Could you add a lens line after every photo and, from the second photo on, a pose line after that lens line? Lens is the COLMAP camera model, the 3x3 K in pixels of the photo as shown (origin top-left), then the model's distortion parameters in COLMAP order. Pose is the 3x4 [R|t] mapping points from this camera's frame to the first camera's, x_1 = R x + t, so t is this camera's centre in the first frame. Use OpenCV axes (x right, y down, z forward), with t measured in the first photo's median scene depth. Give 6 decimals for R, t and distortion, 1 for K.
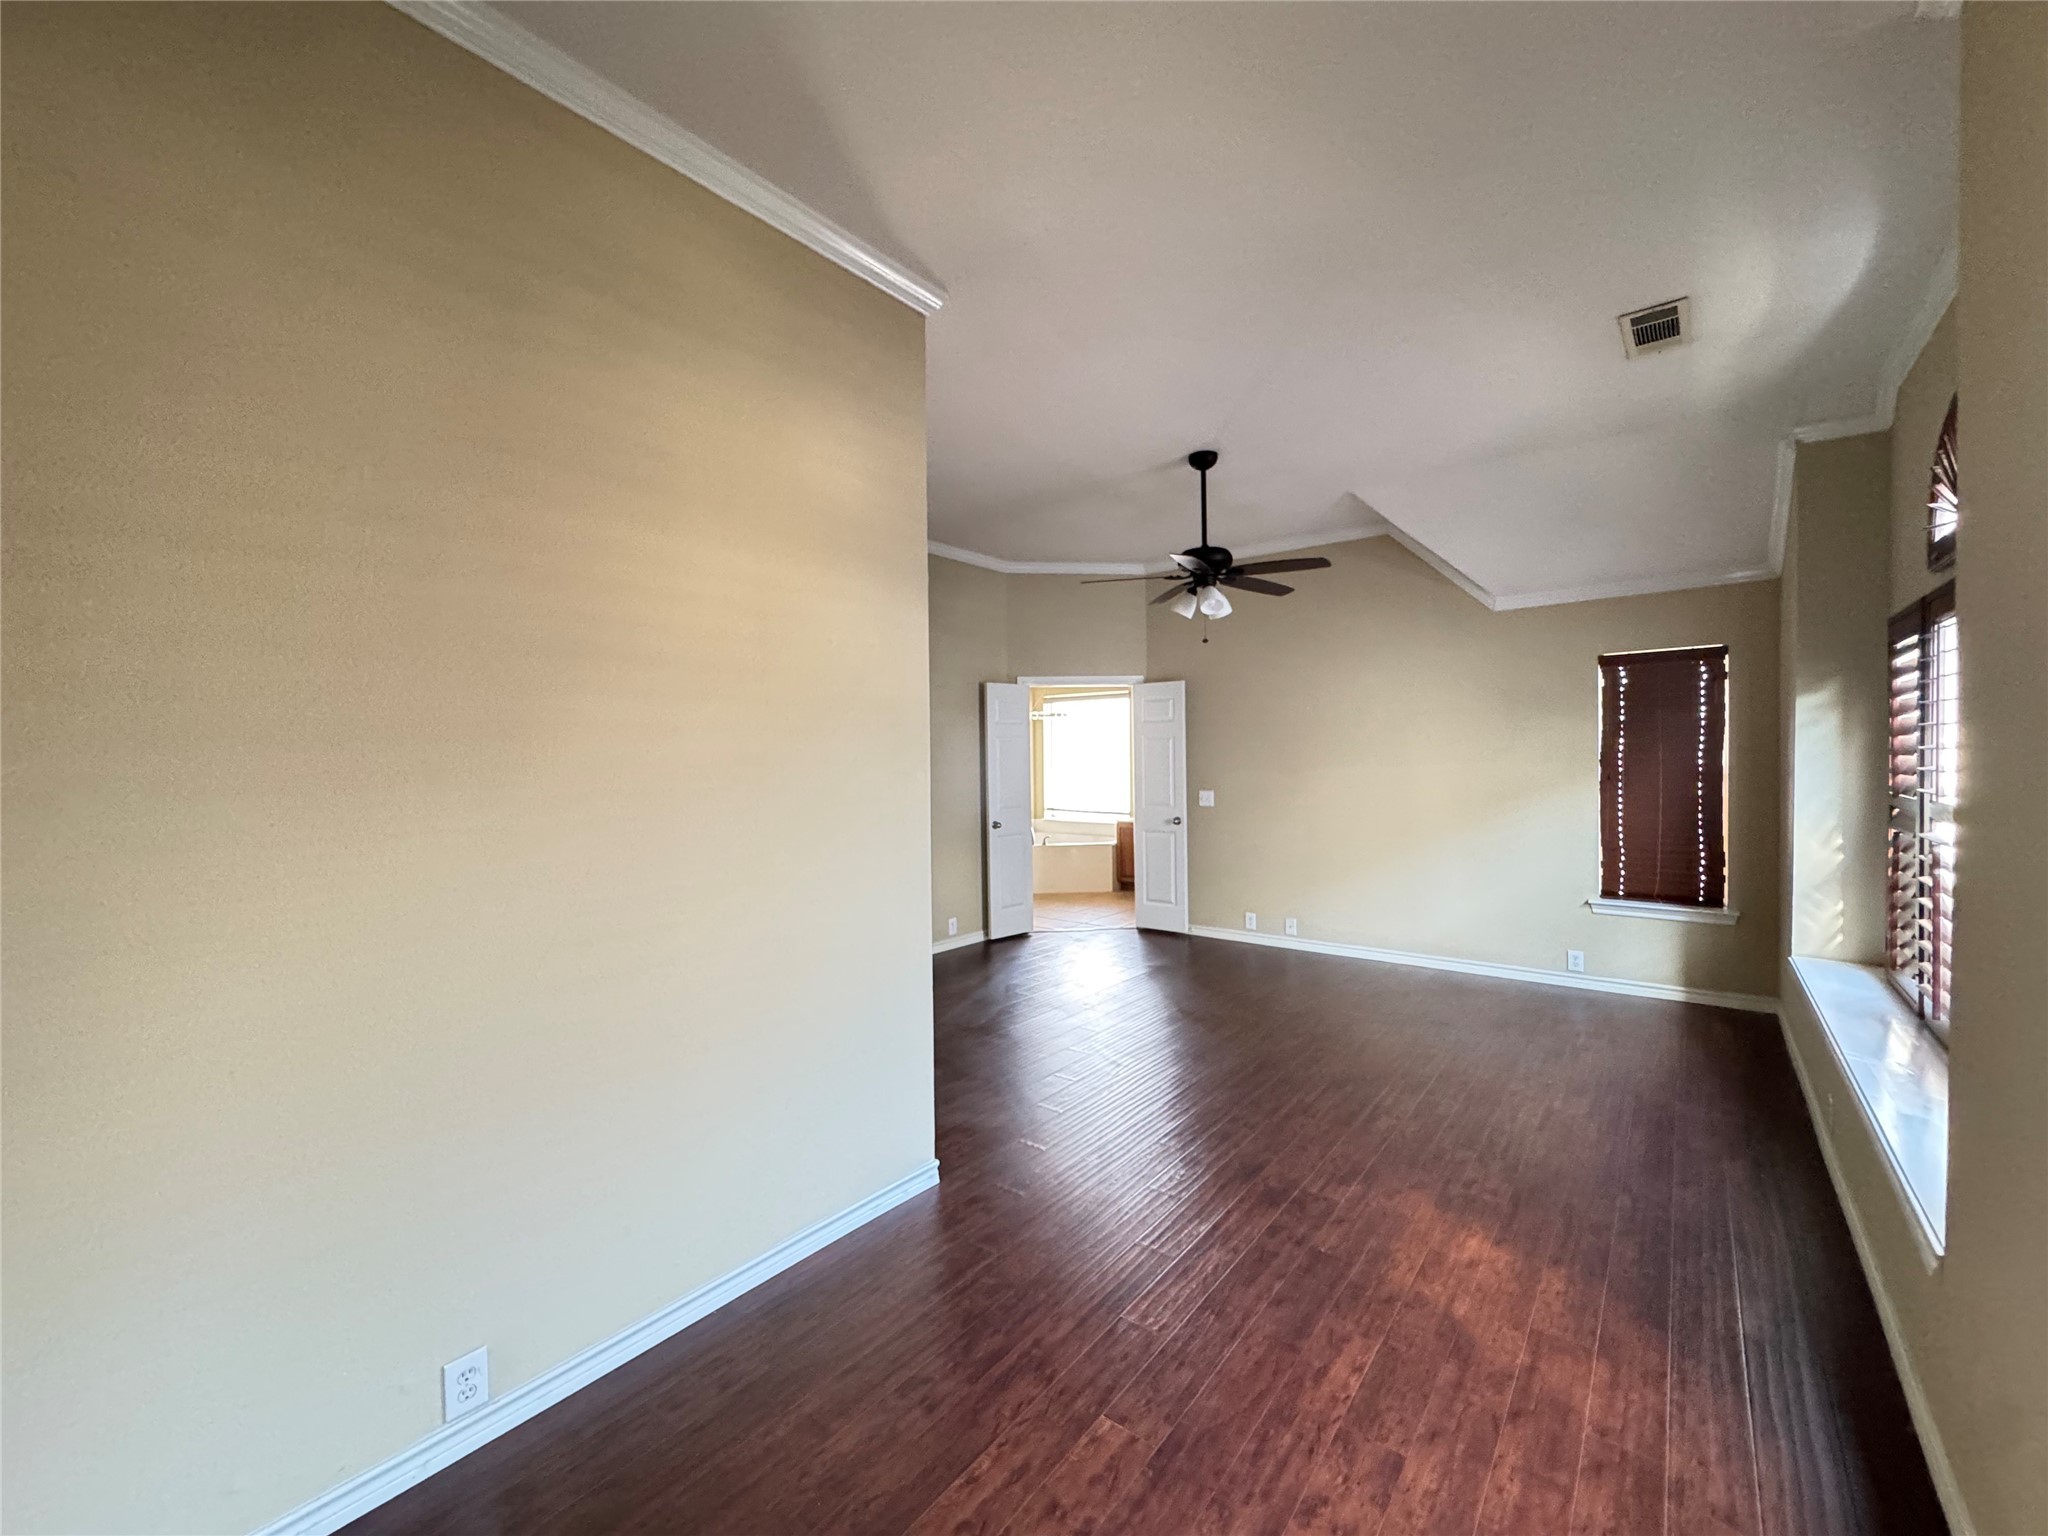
lens RADIAL K [[823.5, 0, 1020.9], [0, 823.5, 768.2], [0, 0, 1]] dist [-0.001984, -0.000300]
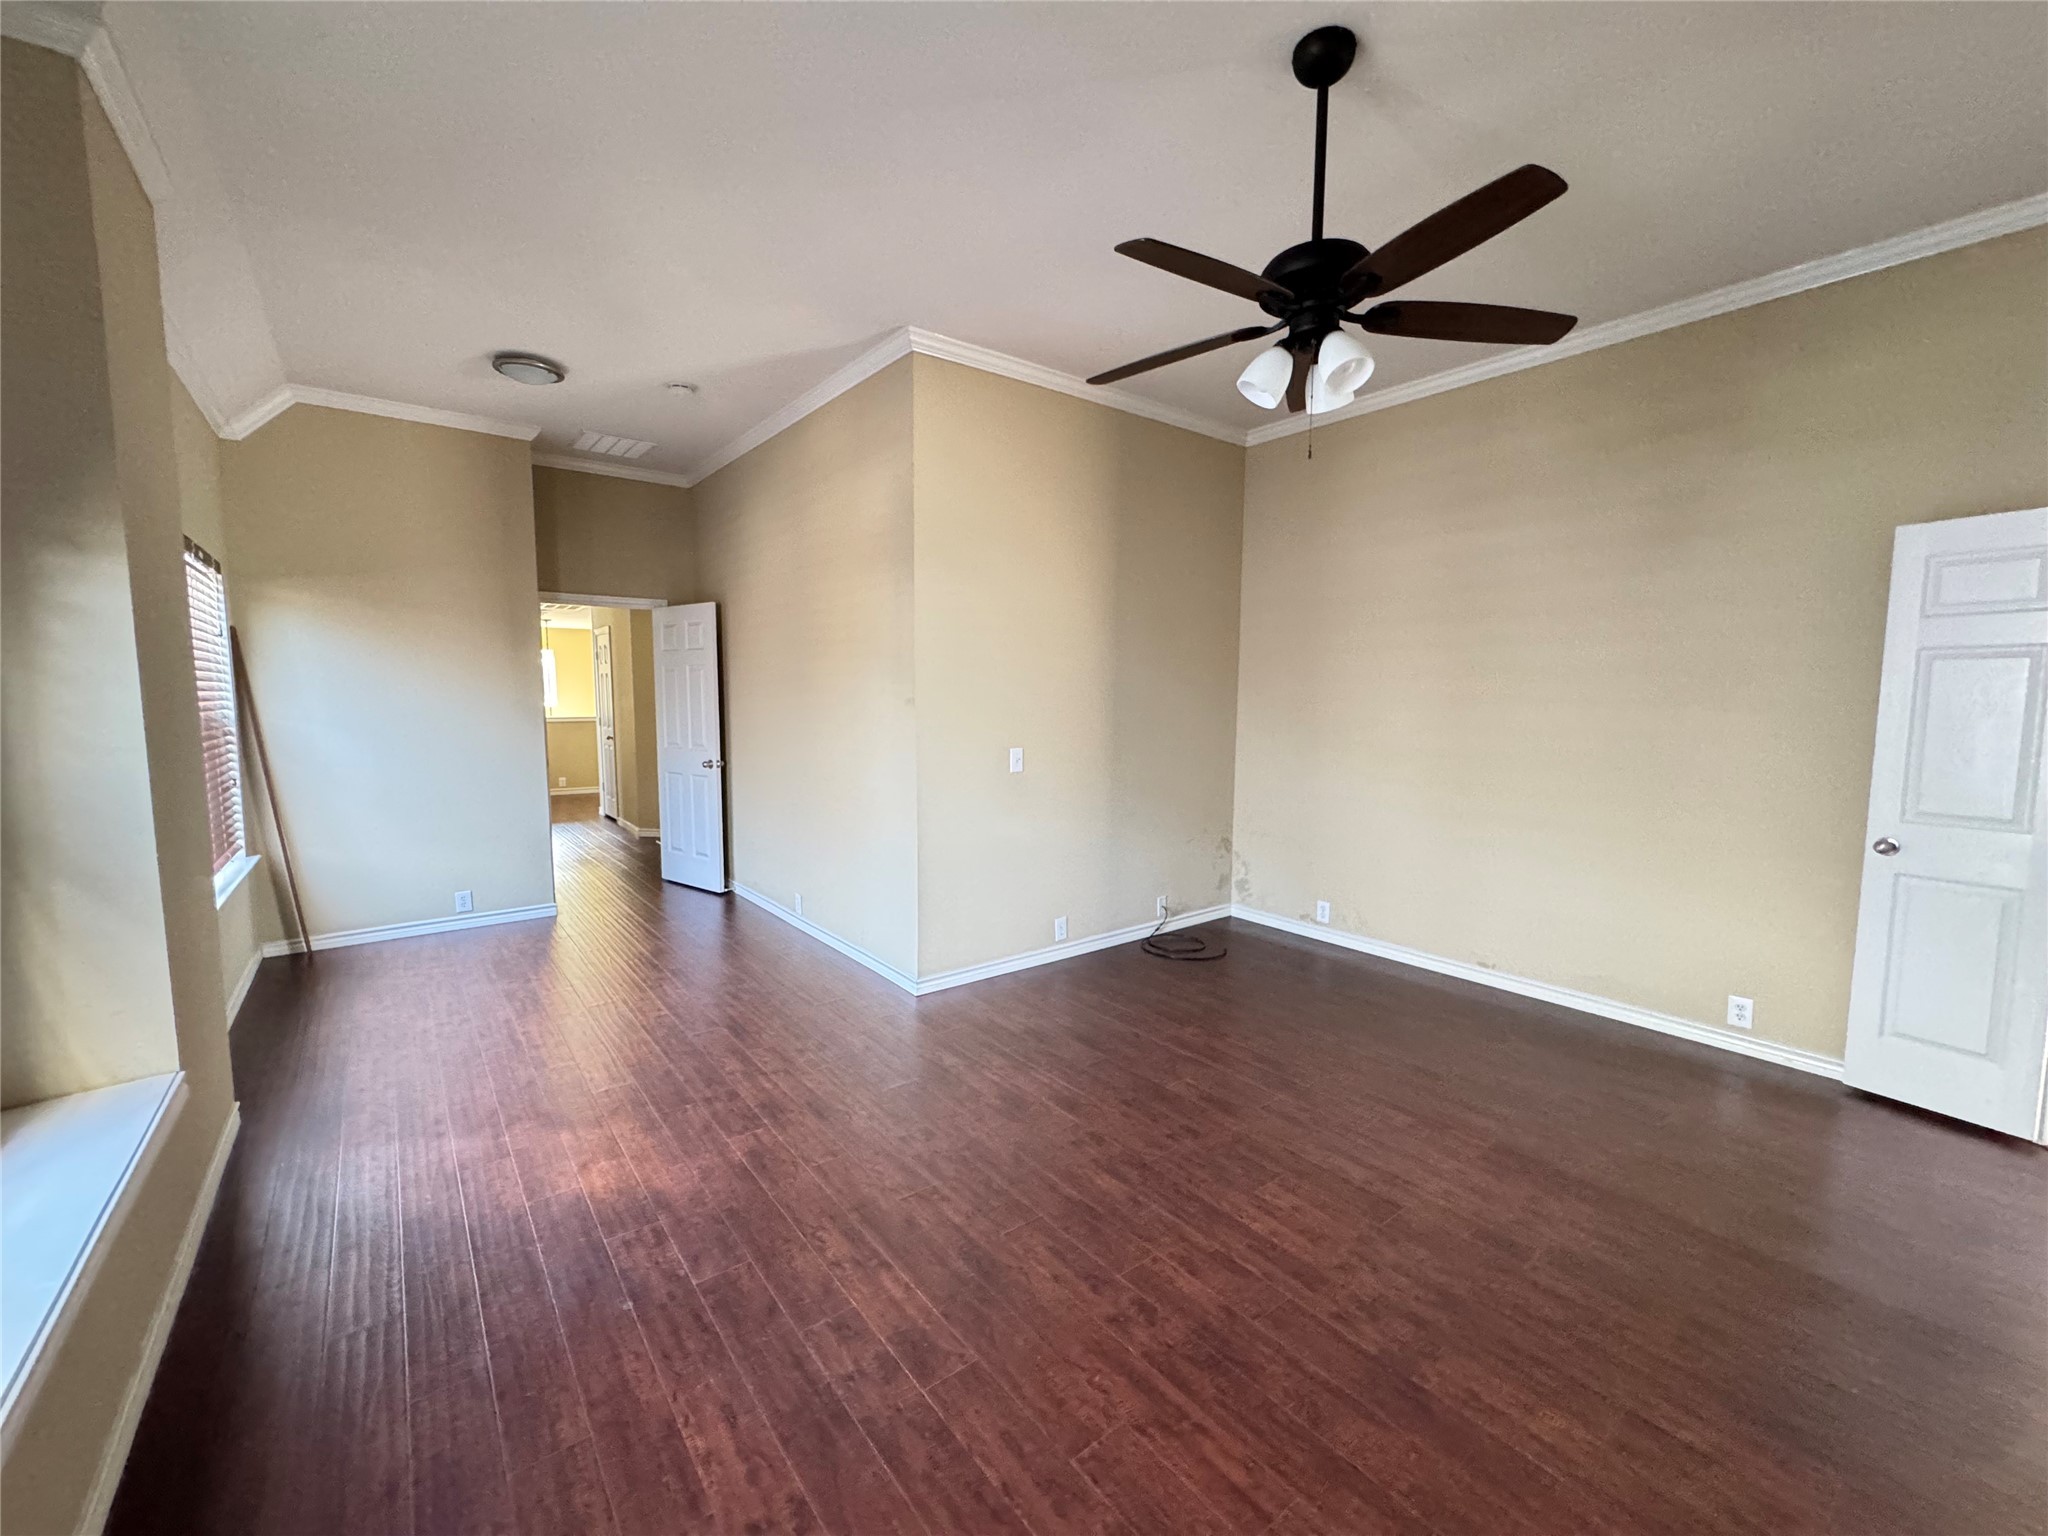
lens RADIAL K [[823.5, 0, 1020.9], [0, 823.5, 768.2], [0, 0, 1]] dist [-0.001984, -0.000300]
pose [[-0.229612, 0.094237, -0.968709, 1.311723], [-0.032430, 0.994008, 0.104385, -0.031847], [0.972742, 0.055383, -0.225180, 1.650509]]
